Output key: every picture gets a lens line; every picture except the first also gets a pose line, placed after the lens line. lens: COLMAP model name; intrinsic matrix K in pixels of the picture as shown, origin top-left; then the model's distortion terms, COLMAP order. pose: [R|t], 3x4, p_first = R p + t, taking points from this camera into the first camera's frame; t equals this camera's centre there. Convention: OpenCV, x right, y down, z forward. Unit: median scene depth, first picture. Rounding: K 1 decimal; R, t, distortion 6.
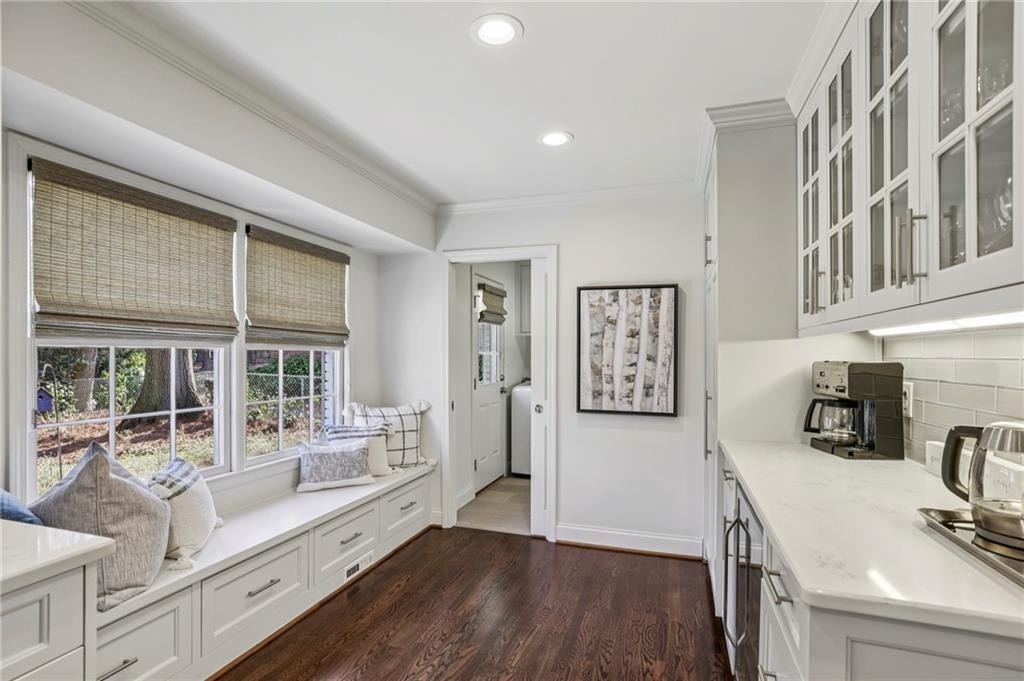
lens RADIAL K [[491.3, 0, 525.2], [0, 491.3, 366.3], [0, 0, 1]] dist [-0.005423, 0.004649]
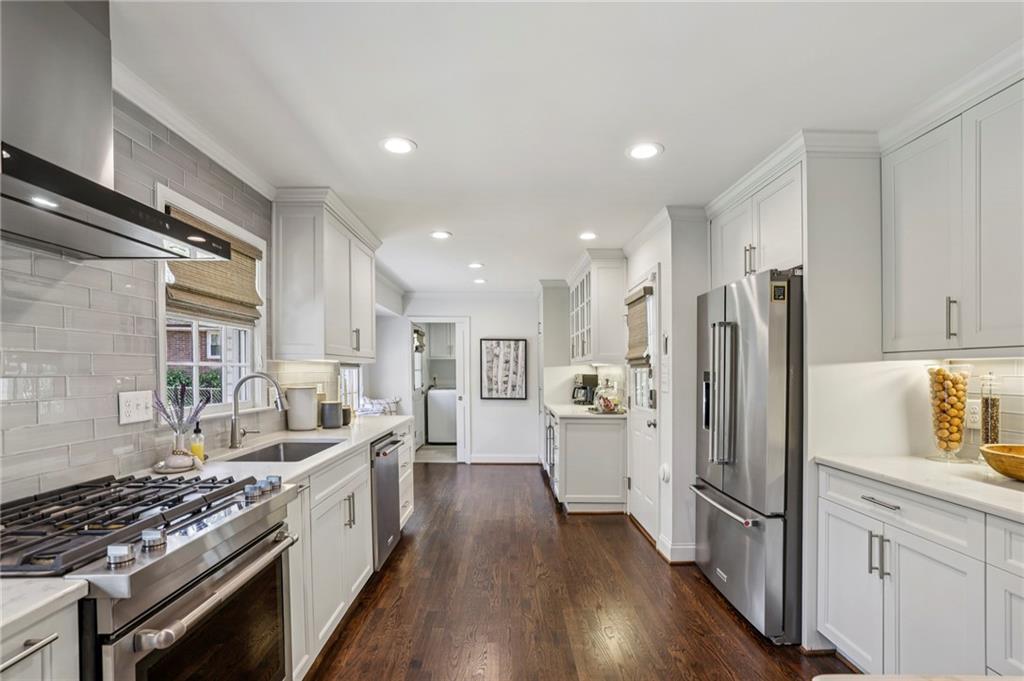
lens RADIAL K [[491.3, 0, 513.7], [0, 491.3, 368.6], [0, 0, 1]] dist [-0.005423, 0.004649]
pose [[0.957800, -0.001501, 0.287430, -0.363328], [0.007943, 0.999743, -0.021248, 0.010321], [-0.287324, 0.022634, 0.957566, -1.048993]]
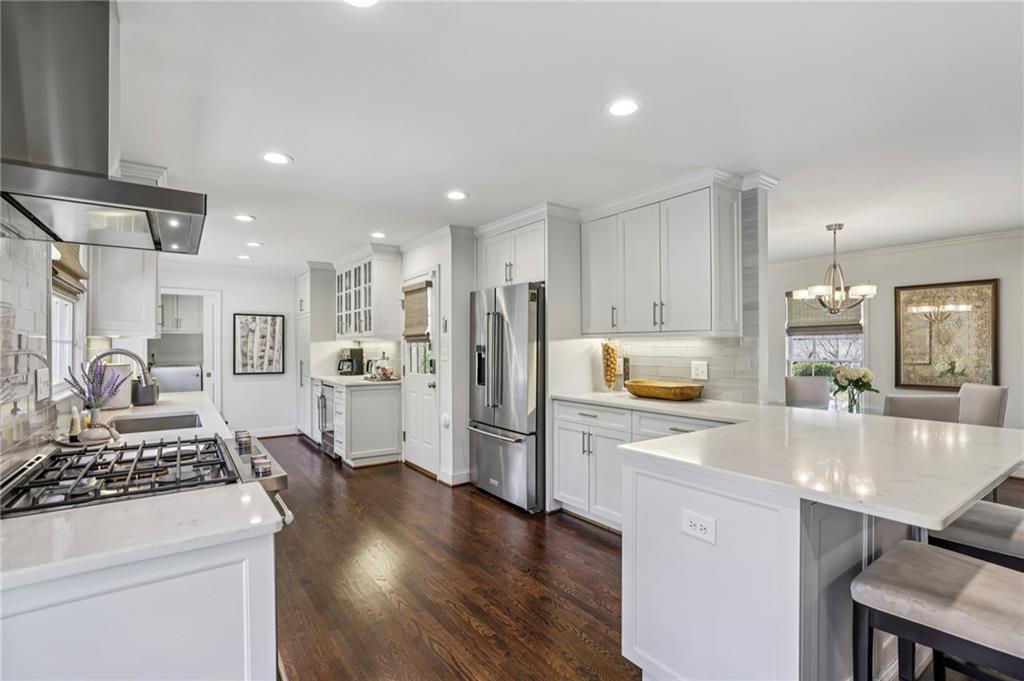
lens RADIAL K [[491.3, 0, 497.8], [0, 491.3, 334.9], [0, 0, 1]] dist [-0.005423, 0.004649]
pose [[0.638572, 0.008216, 0.769518, -0.777689], [0.021488, 0.999363, -0.028501, 0.009884], [-0.769262, 0.034735, 0.637988, -1.168120]]
